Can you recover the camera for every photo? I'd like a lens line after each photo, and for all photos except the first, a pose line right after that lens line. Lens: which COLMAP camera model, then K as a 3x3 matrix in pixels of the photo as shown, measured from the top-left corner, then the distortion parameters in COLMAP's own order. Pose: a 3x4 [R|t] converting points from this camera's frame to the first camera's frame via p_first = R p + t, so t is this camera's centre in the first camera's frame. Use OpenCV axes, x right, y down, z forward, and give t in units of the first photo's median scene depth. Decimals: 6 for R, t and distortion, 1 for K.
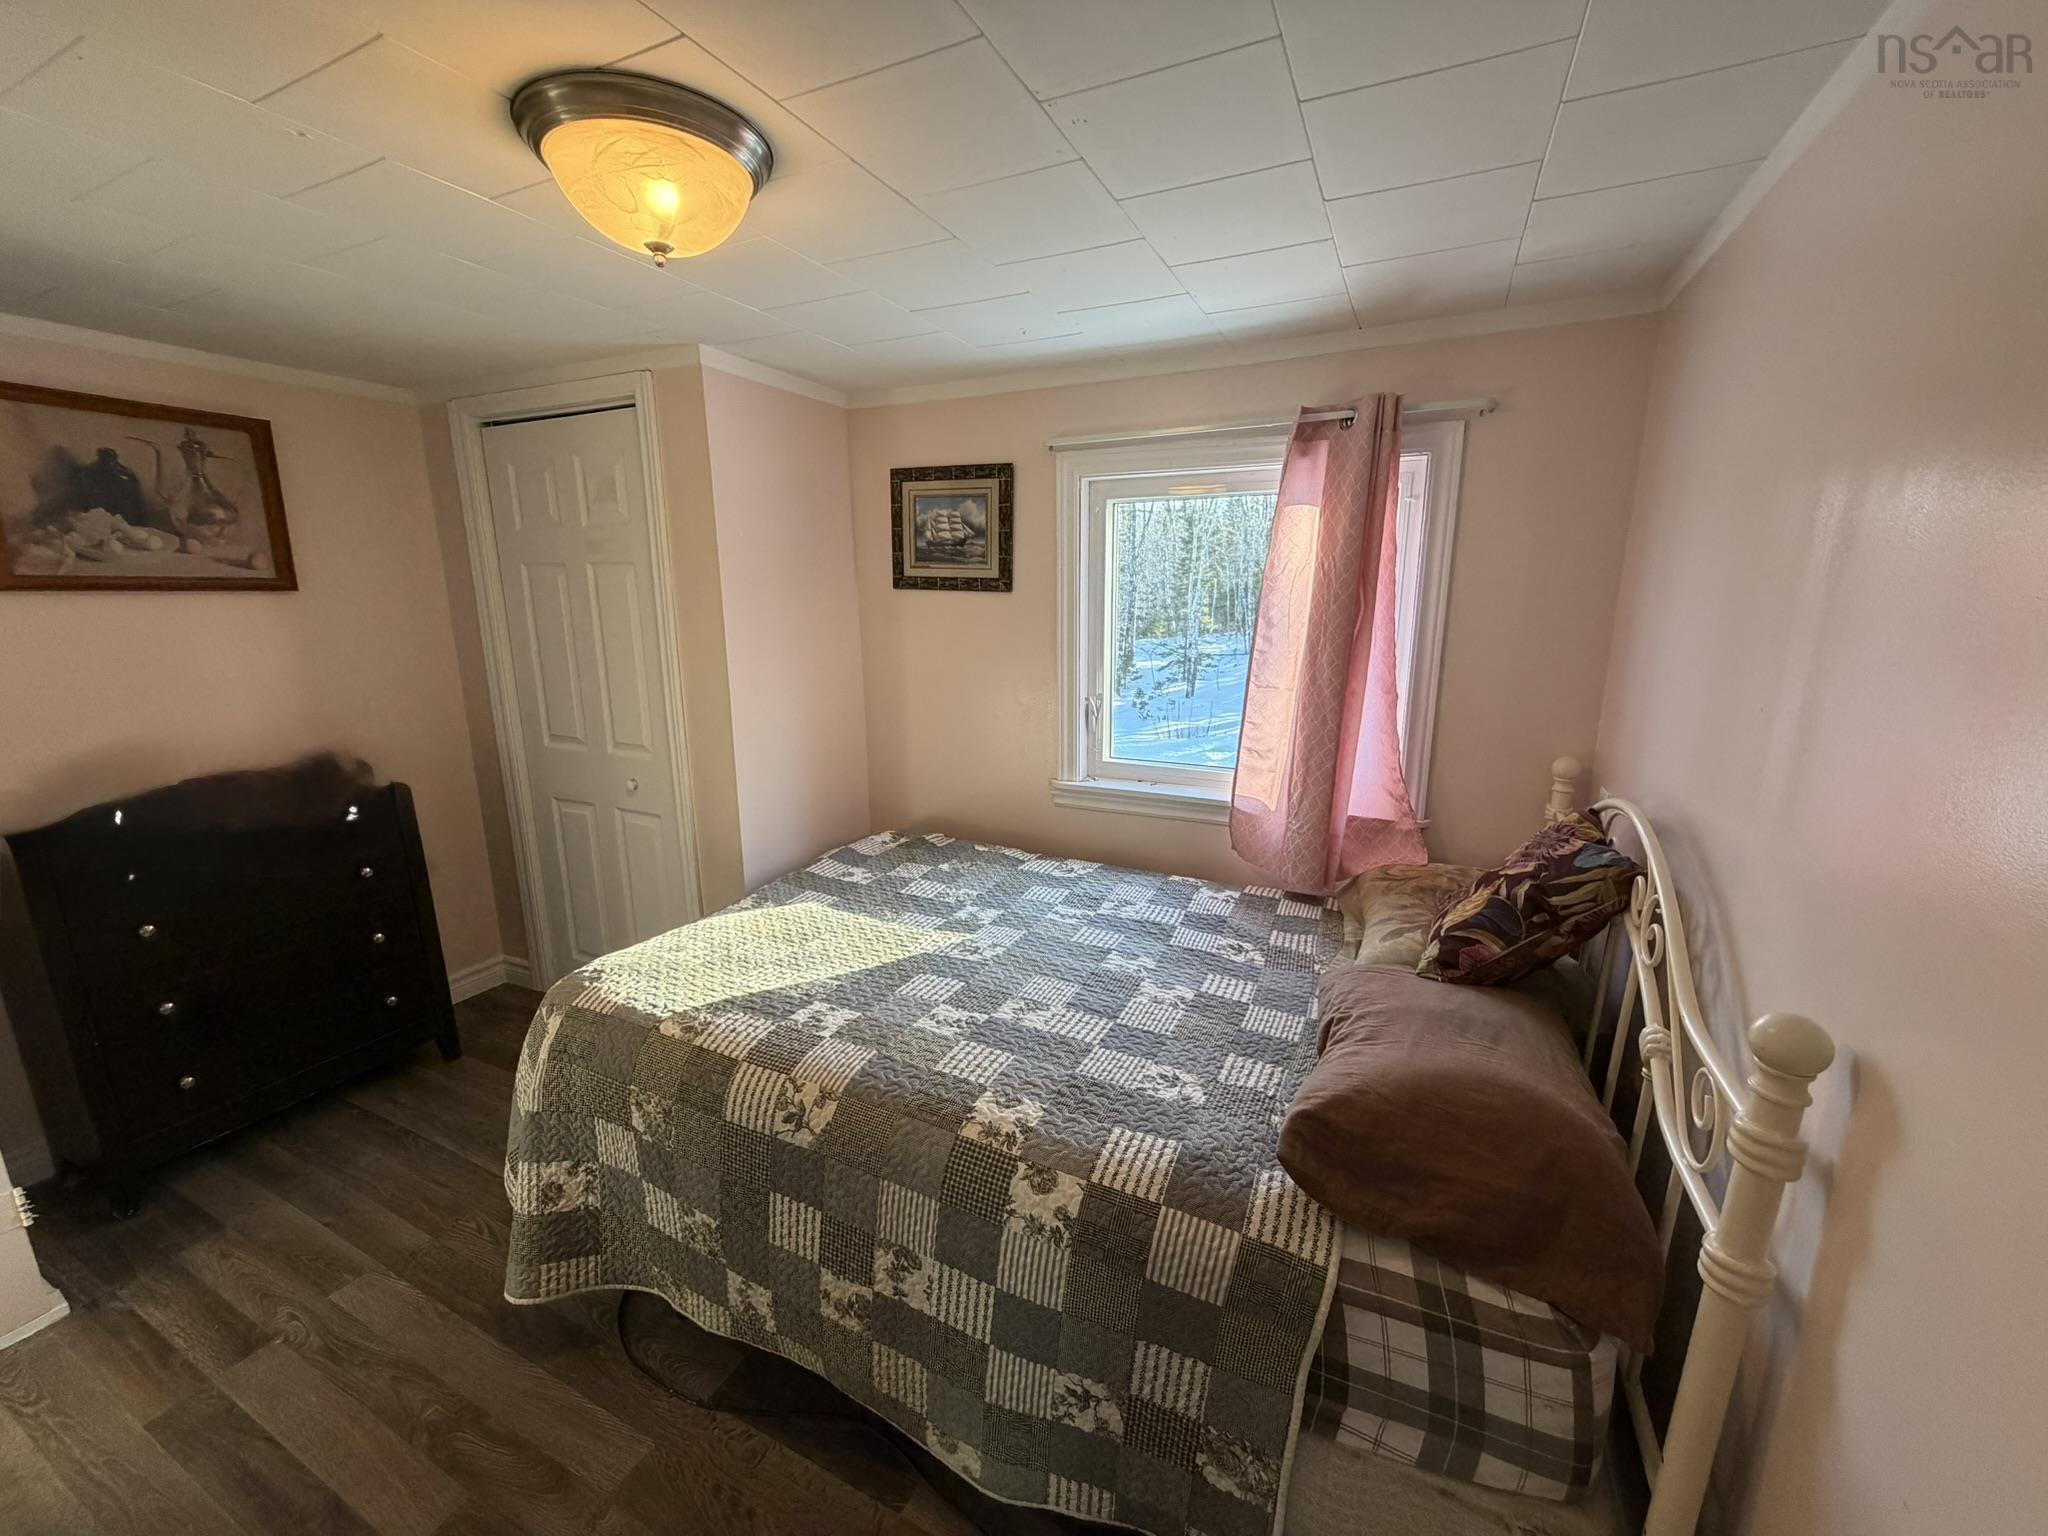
lens RADIAL K [[808.0, 0, 1027.1], [0, 808.0, 771.3], [0, 0, 1]] dist [0.000566, 0.000015]
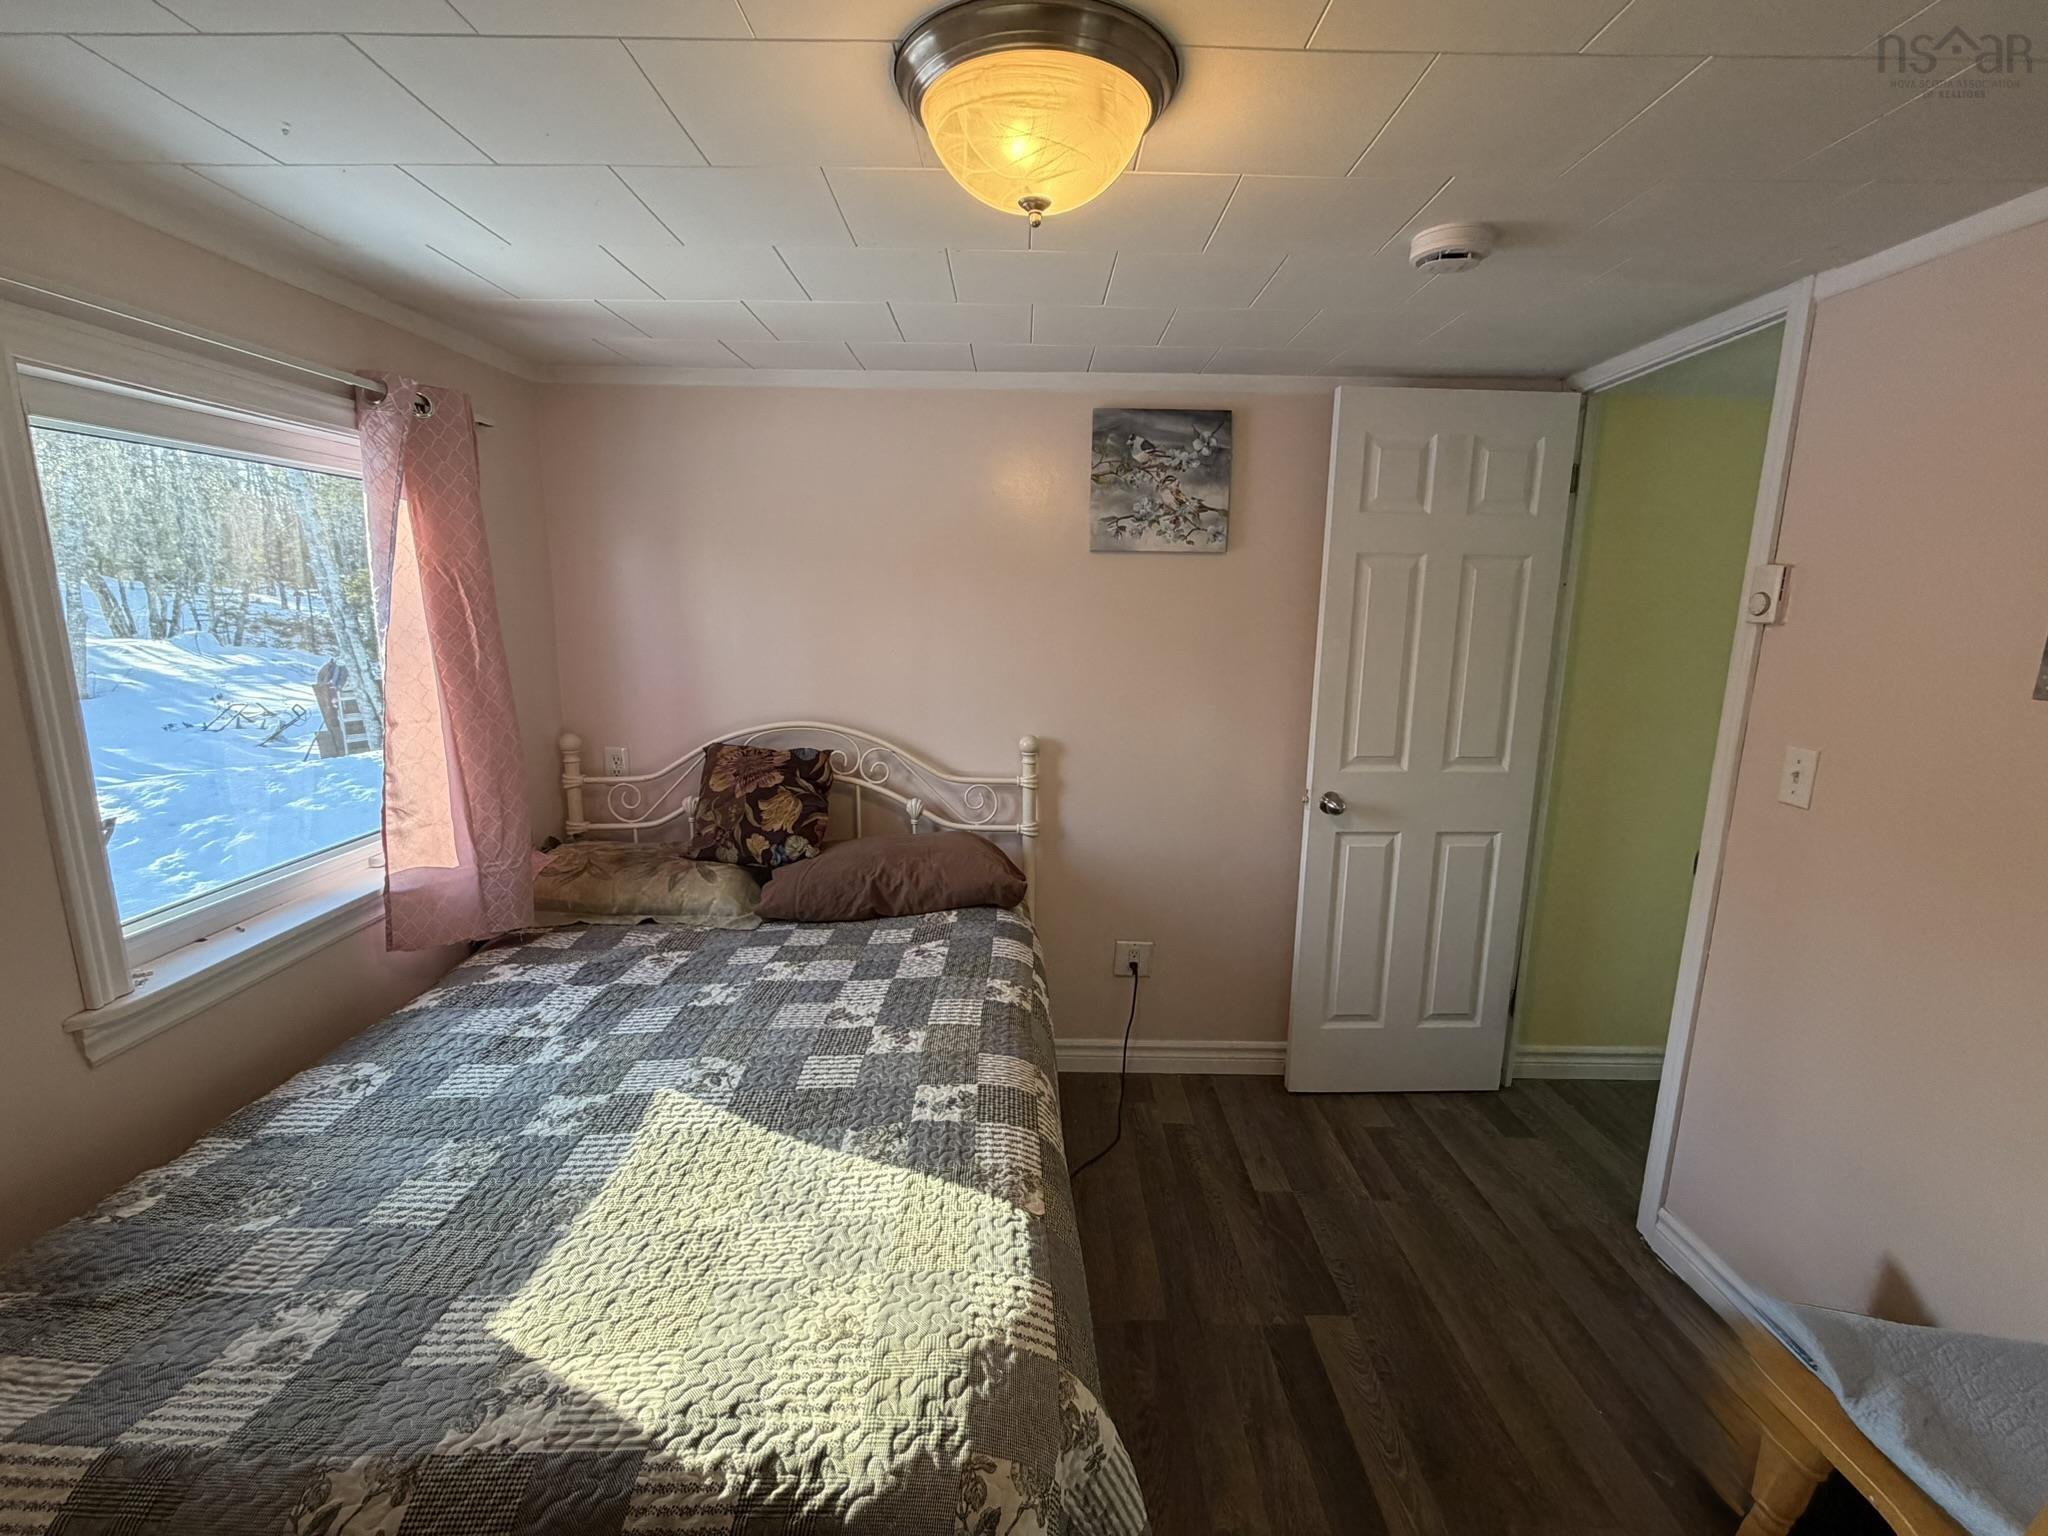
lens RADIAL K [[895.7, 0, 1024.9], [0, 895.7, 772.0], [0, 0, 1]] dist [0.001810, 0.000150]
pose [[-0.437378, -0.175318, 0.882023, -0.825591], [0.189724, 0.940747, 0.281070, -0.211174], [-0.879037, 0.290275, -0.378200, 0.917802]]
